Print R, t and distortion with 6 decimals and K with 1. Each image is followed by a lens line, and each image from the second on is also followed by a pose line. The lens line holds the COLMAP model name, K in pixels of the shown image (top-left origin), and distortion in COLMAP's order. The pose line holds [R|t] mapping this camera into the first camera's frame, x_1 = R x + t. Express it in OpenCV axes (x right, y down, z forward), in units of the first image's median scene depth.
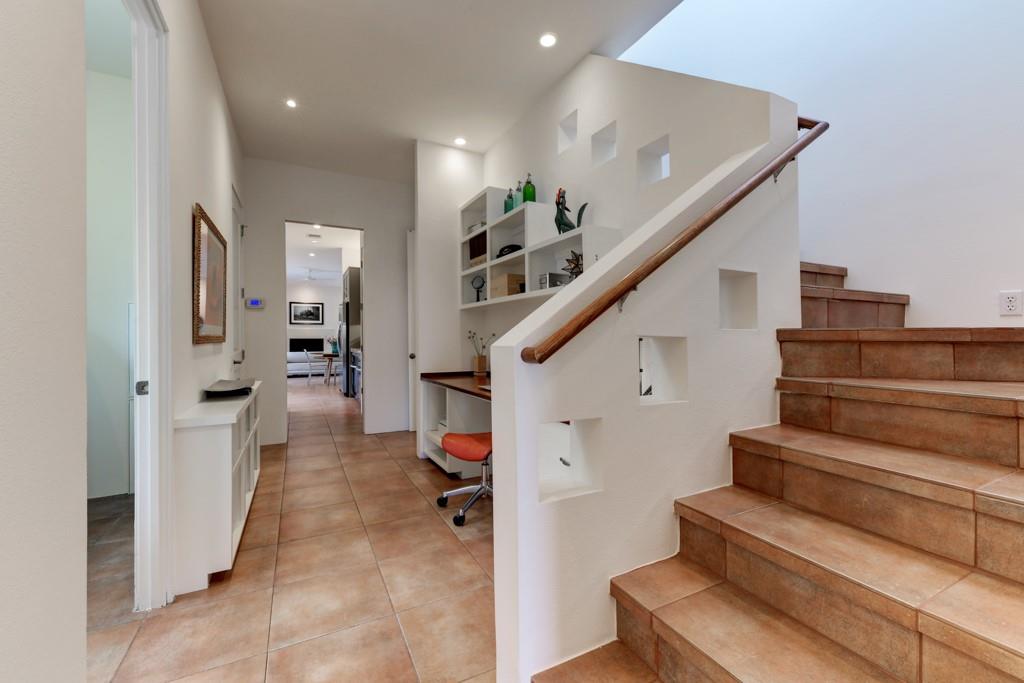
lens RADIAL K [[406.9, 0, 513.7], [0, 406.9, 336.6], [0, 0, 1]] dist [0.010815, 0.000925]
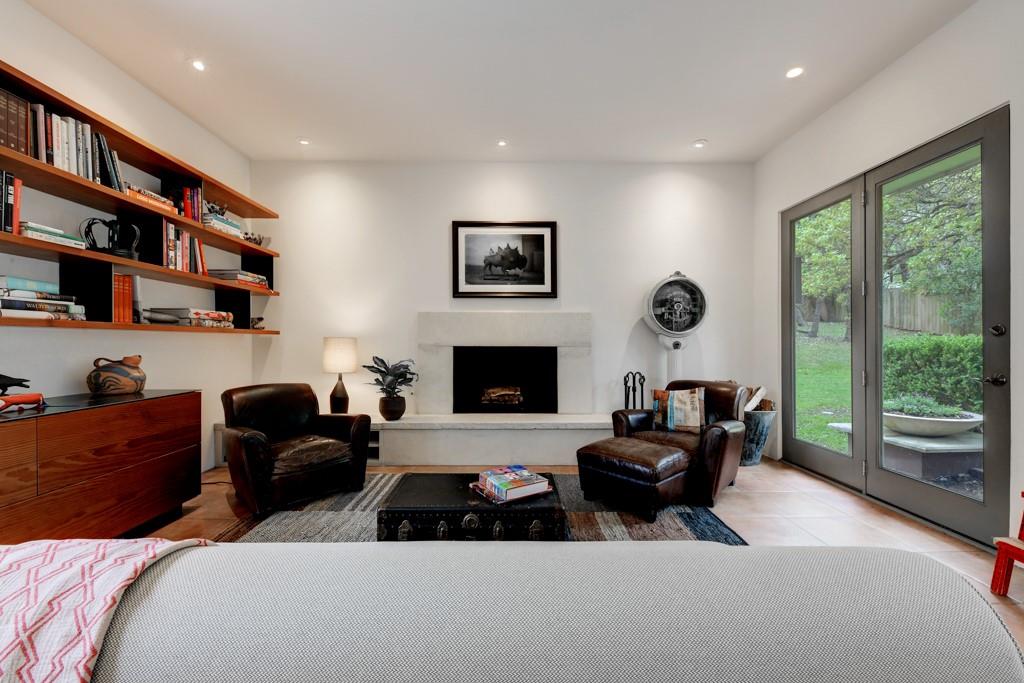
lens RADIAL K [[406.9, 0, 510.2], [0, 406.9, 349.2], [0, 0, 1]] dist [0.010815, 0.000925]
pose [[0.874376, 0.009863, -0.485149, -0.361299], [-0.000385, 0.999807, 0.019630, 0.001418], [0.485249, -0.016977, 0.874211, 0.745904]]
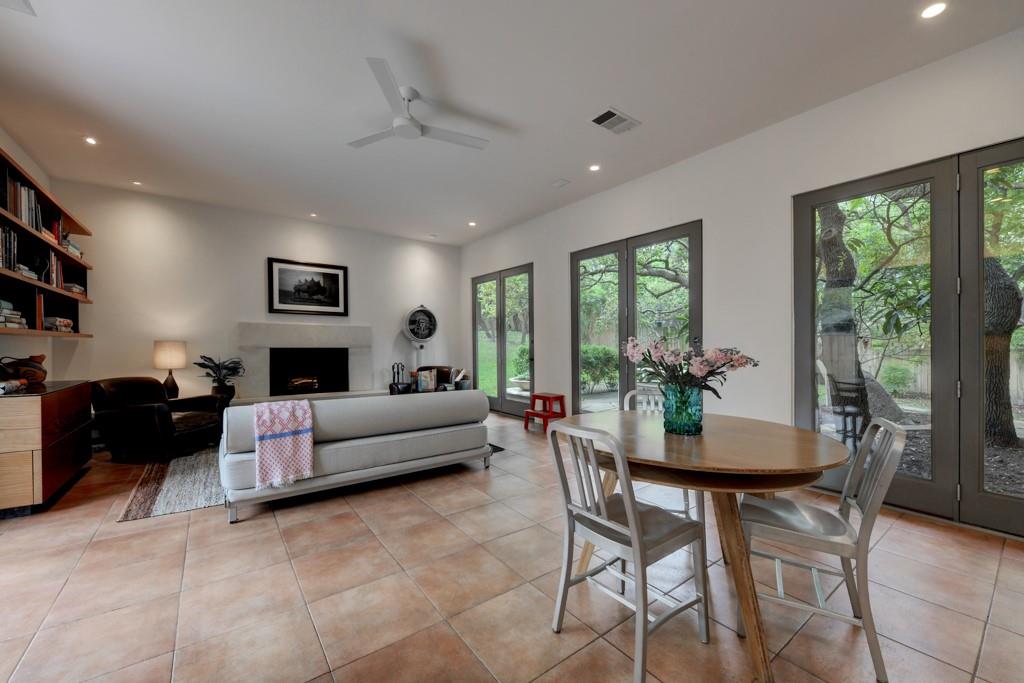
lens RADIAL K [[406.9, 0, 516.0], [0, 406.9, 348.2], [0, 0, 1]] dist [0.010815, 0.000925]
pose [[0.990031, 0.001592, 0.140843, -0.353662], [-0.002839, 0.999959, 0.008653, 0.001248], [-0.140823, -0.008966, 0.989994, 0.547482]]
